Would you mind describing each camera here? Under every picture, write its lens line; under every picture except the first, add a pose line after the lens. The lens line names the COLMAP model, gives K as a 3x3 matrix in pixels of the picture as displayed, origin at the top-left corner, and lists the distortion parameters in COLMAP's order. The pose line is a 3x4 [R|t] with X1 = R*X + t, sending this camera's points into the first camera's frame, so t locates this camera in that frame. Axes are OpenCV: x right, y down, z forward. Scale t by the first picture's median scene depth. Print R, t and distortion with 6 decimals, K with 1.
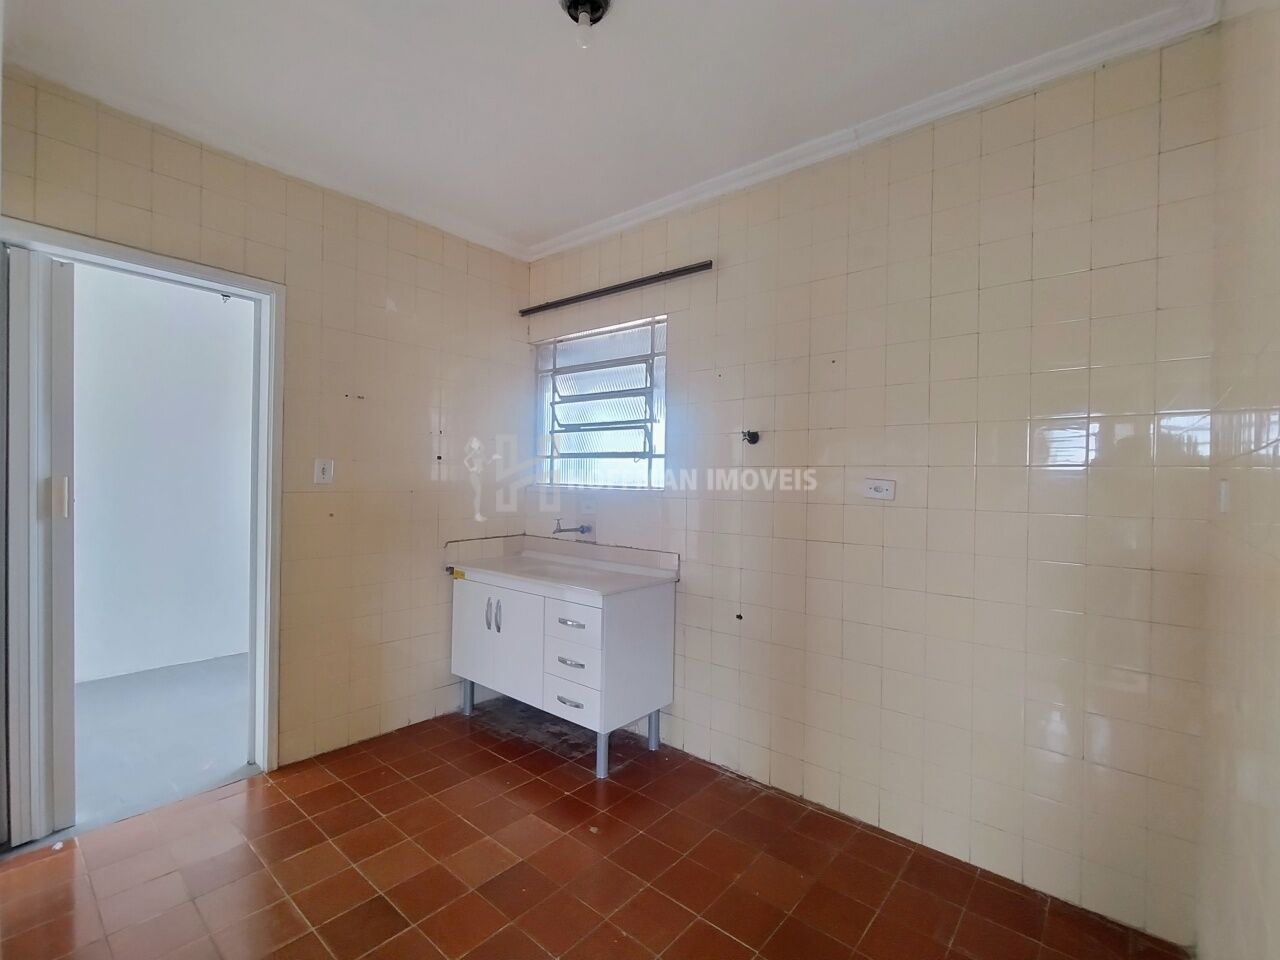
lens RADIAL K [[581.7, 0, 640.0], [0, 581.7, 480.0], [0, 0, 1]] dist [0.001262, 0.000191]
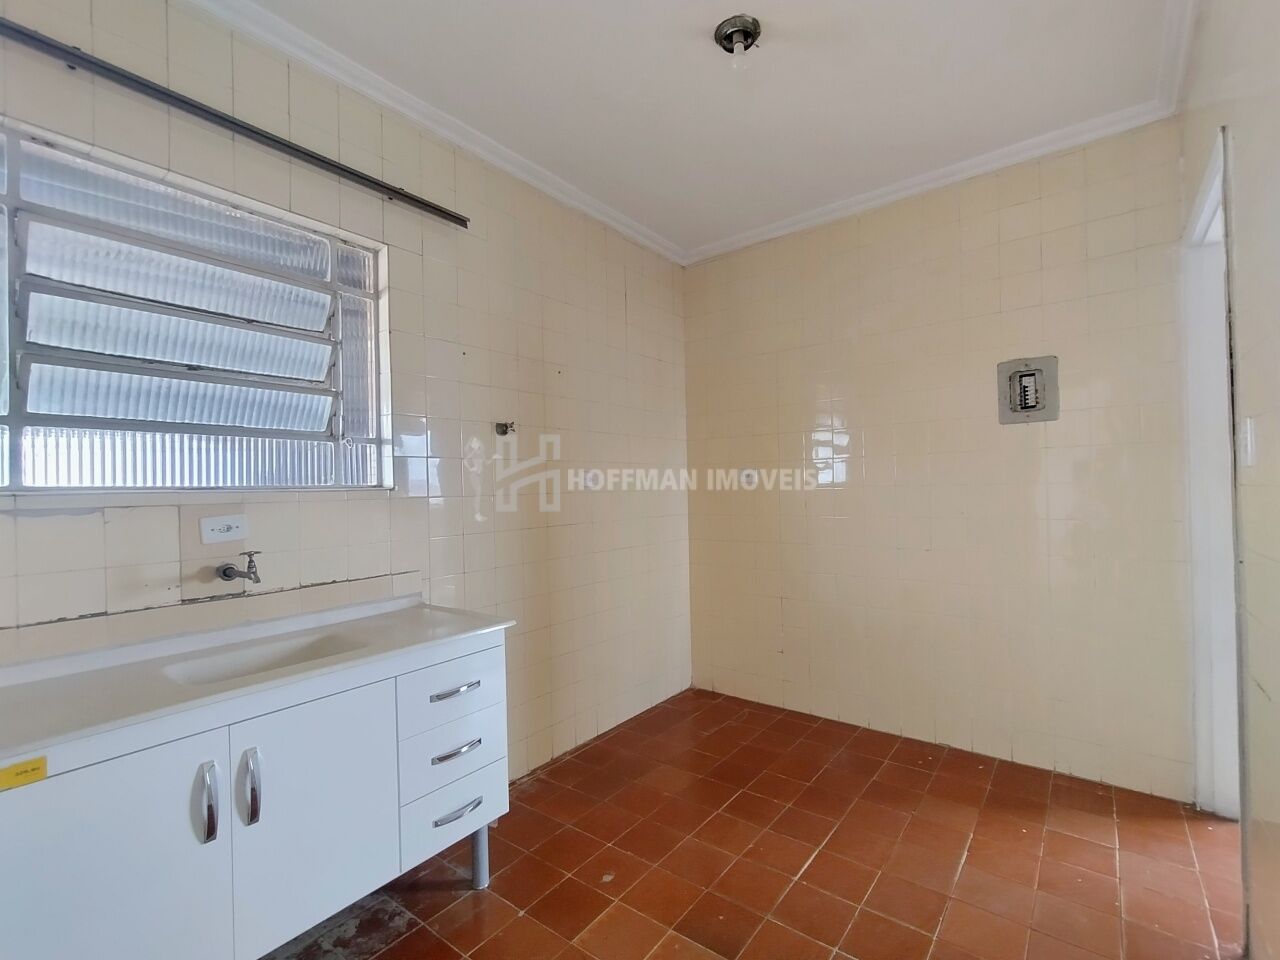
lens RADIAL K [[581.7, 0, 640.0], [0, 581.7, 480.0], [0, 0, 1]] dist [0.001262, 0.000191]
pose [[-0.050182, -0.006115, 0.998721, -0.781393], [0.018810, 0.999798, 0.007067, 0.008468], [-0.998563, 0.019141, -0.050057, 0.823557]]
